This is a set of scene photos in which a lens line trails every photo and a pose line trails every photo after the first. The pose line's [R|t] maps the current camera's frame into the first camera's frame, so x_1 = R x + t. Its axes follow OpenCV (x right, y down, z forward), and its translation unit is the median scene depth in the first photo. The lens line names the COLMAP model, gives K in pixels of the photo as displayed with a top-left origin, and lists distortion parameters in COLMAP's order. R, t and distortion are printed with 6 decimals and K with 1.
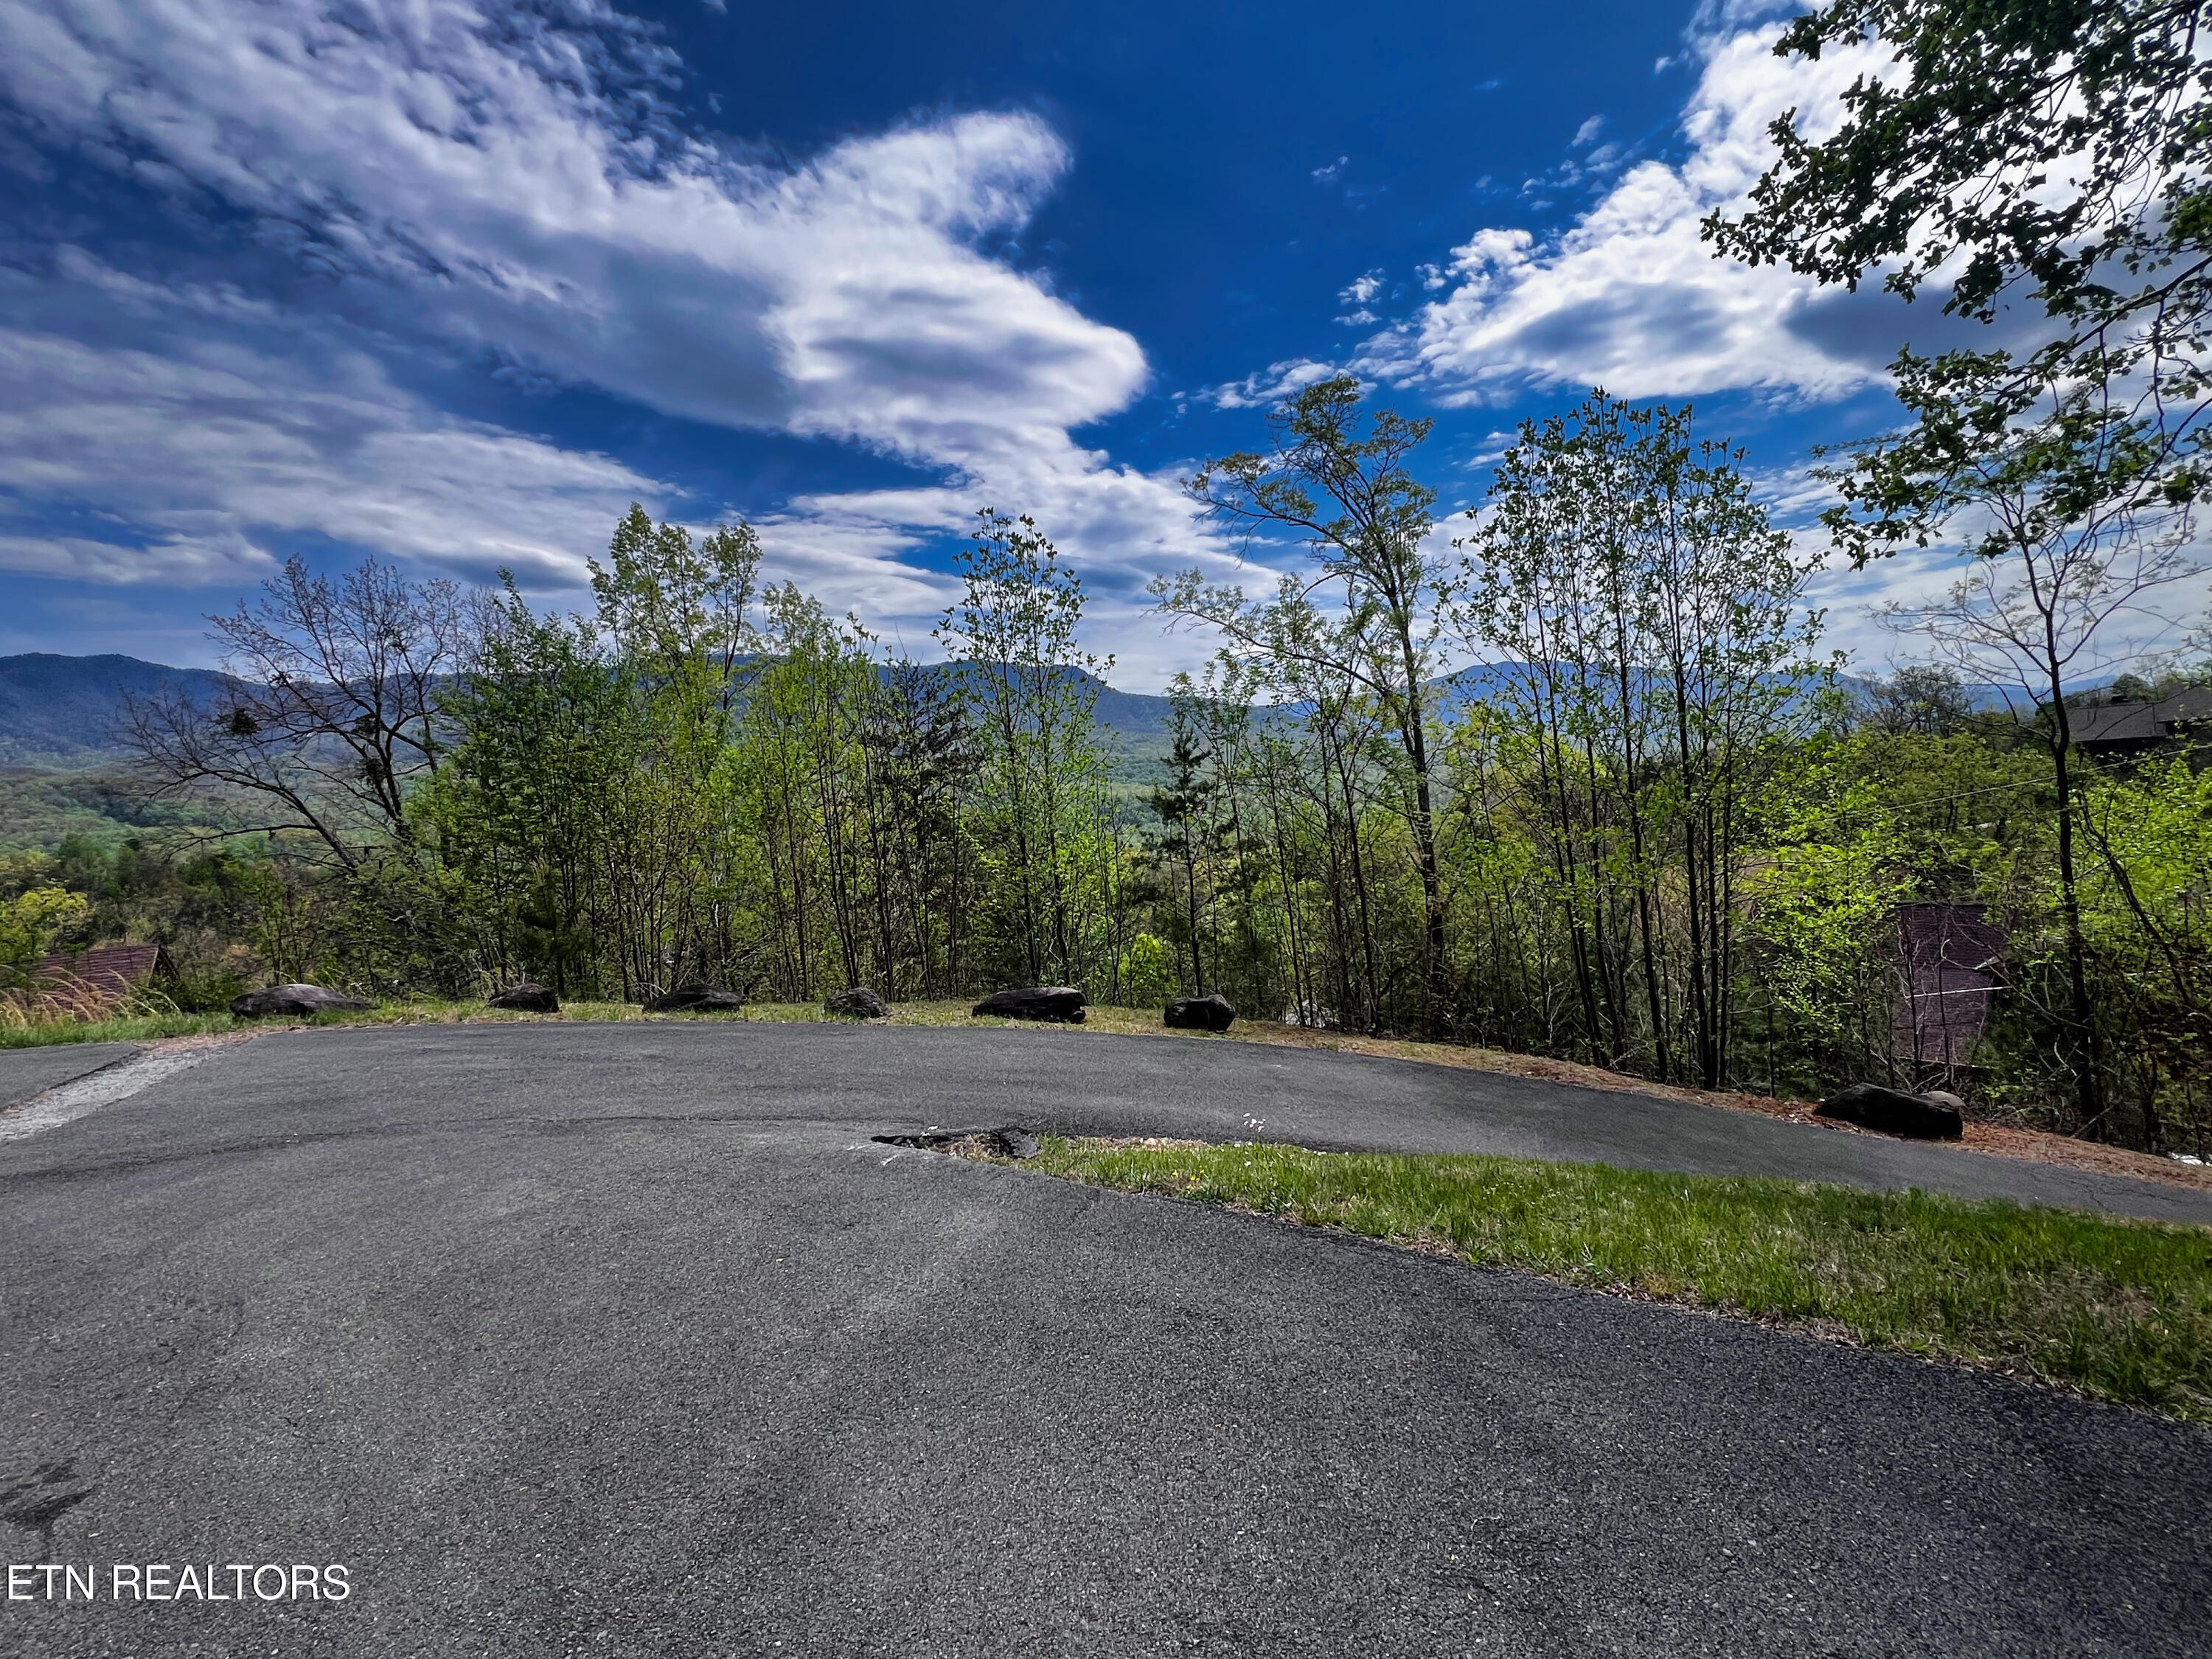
lens RADIAL K [[1015.3, 0, 1100.5], [0, 1015.3, 818.3], [0, 0, 1]] dist [-0.002653, 0.000371]
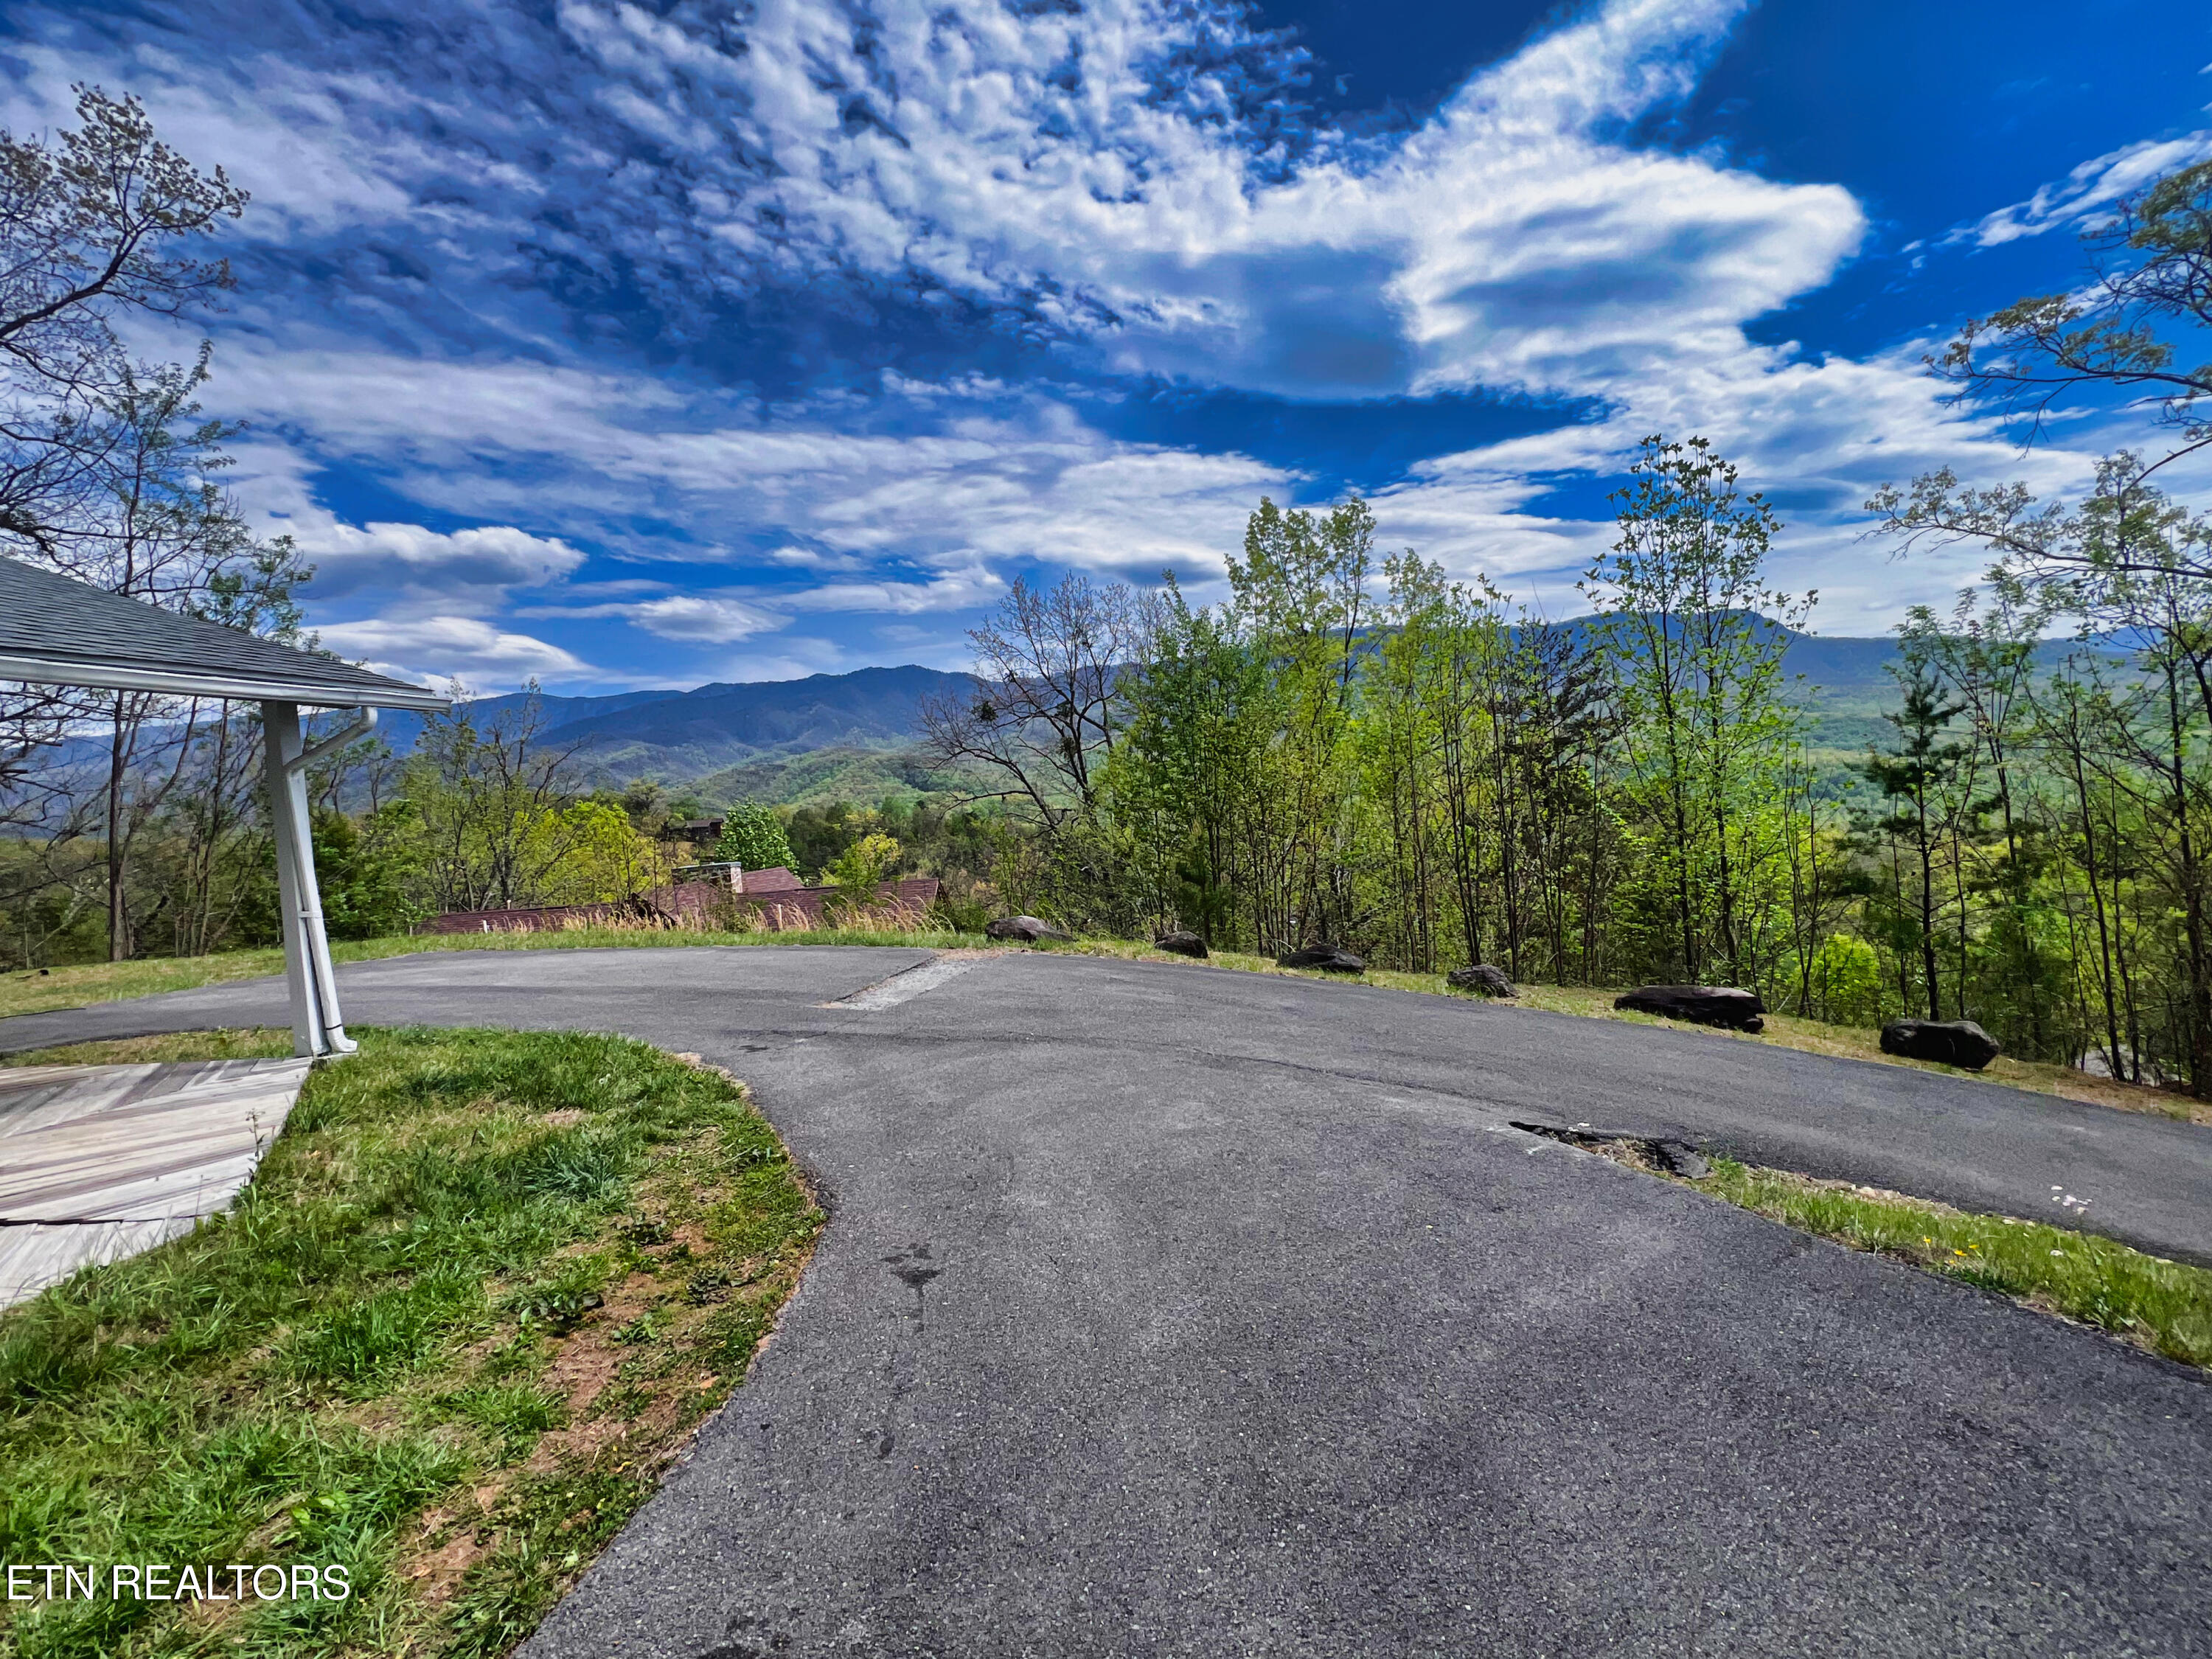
lens RADIAL K [[1015.3, 0, 1095.7], [0, 1015.3, 820.6], [0, 0, 1]] dist [-0.002653, 0.000371]
pose [[0.830506, 0.024334, -0.556478, -0.006088], [-0.006766, 0.999412, 0.033606, 0.000114], [0.556969, -0.024145, 0.830182, -0.001660]]
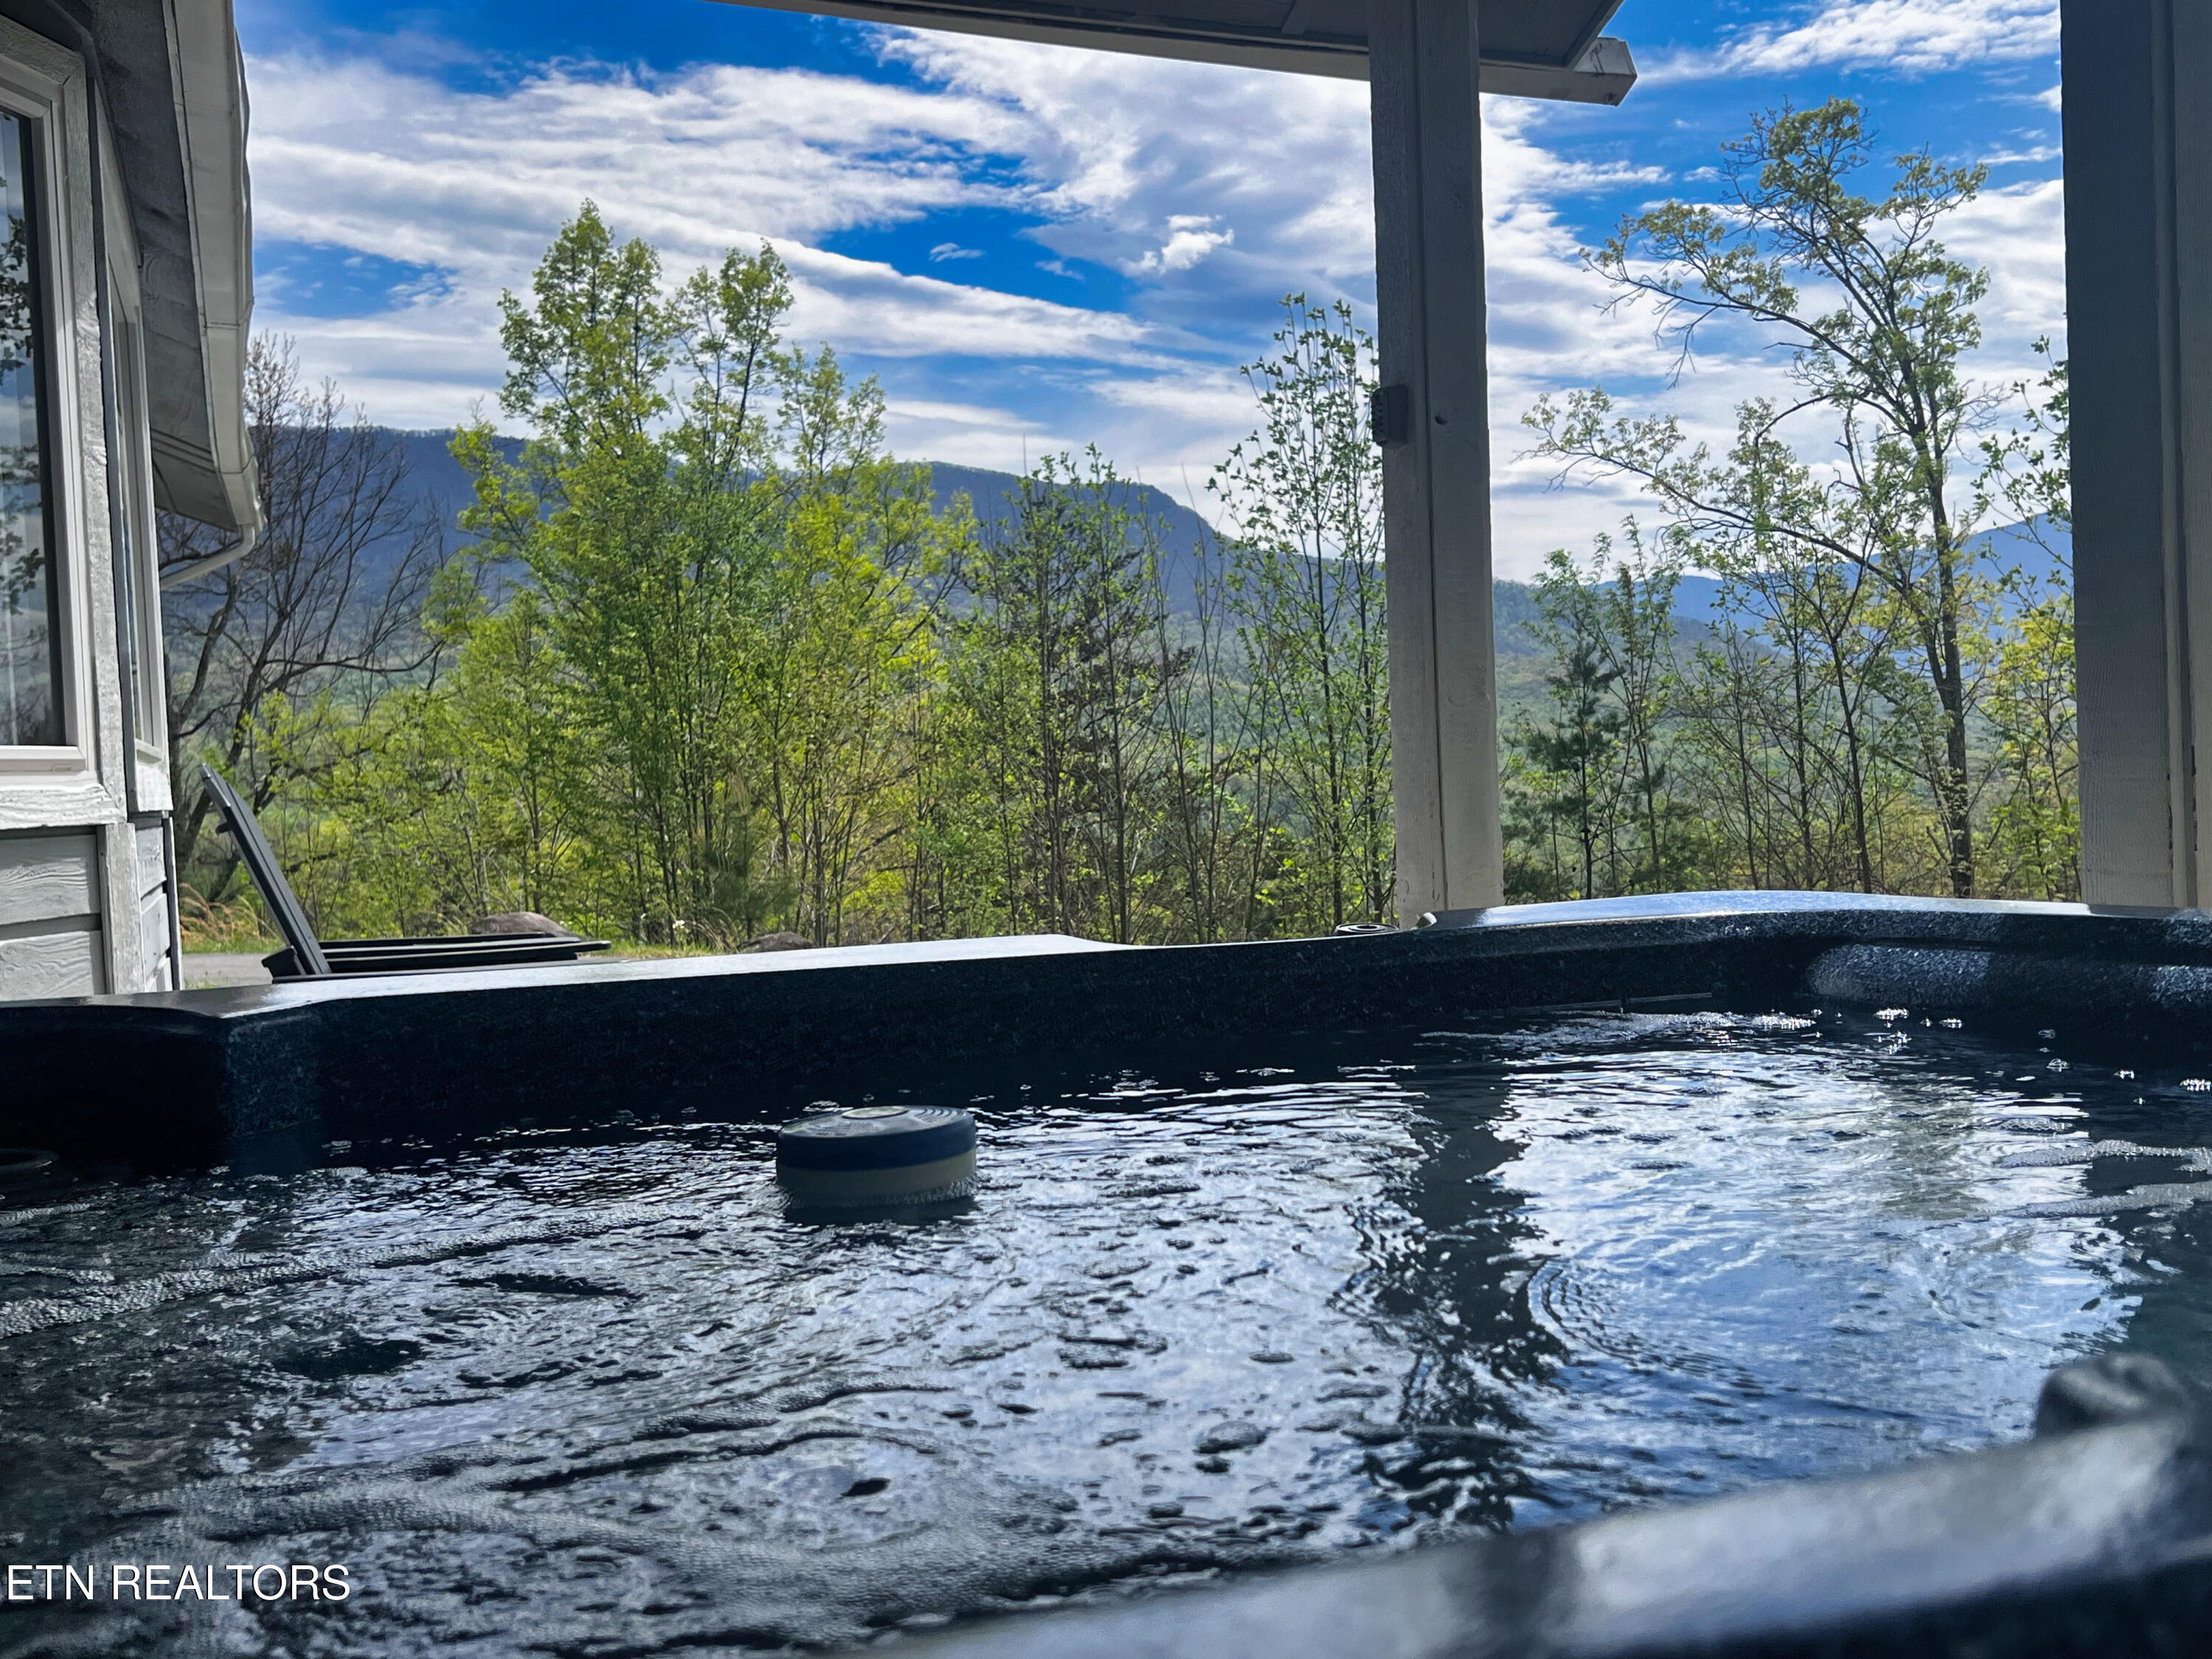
lens RADIAL K [[2204.1, 0, 1164.3], [0, 2204.1, 798.9], [0, 0, 1]] dist [0.069741, 0.000000]
pose [[0.999024, 0.034477, -0.027594, -0.099721], [-0.034836, 0.999313, -0.012633, 0.031625], [0.027139, 0.013582, 0.999539, -0.295579]]
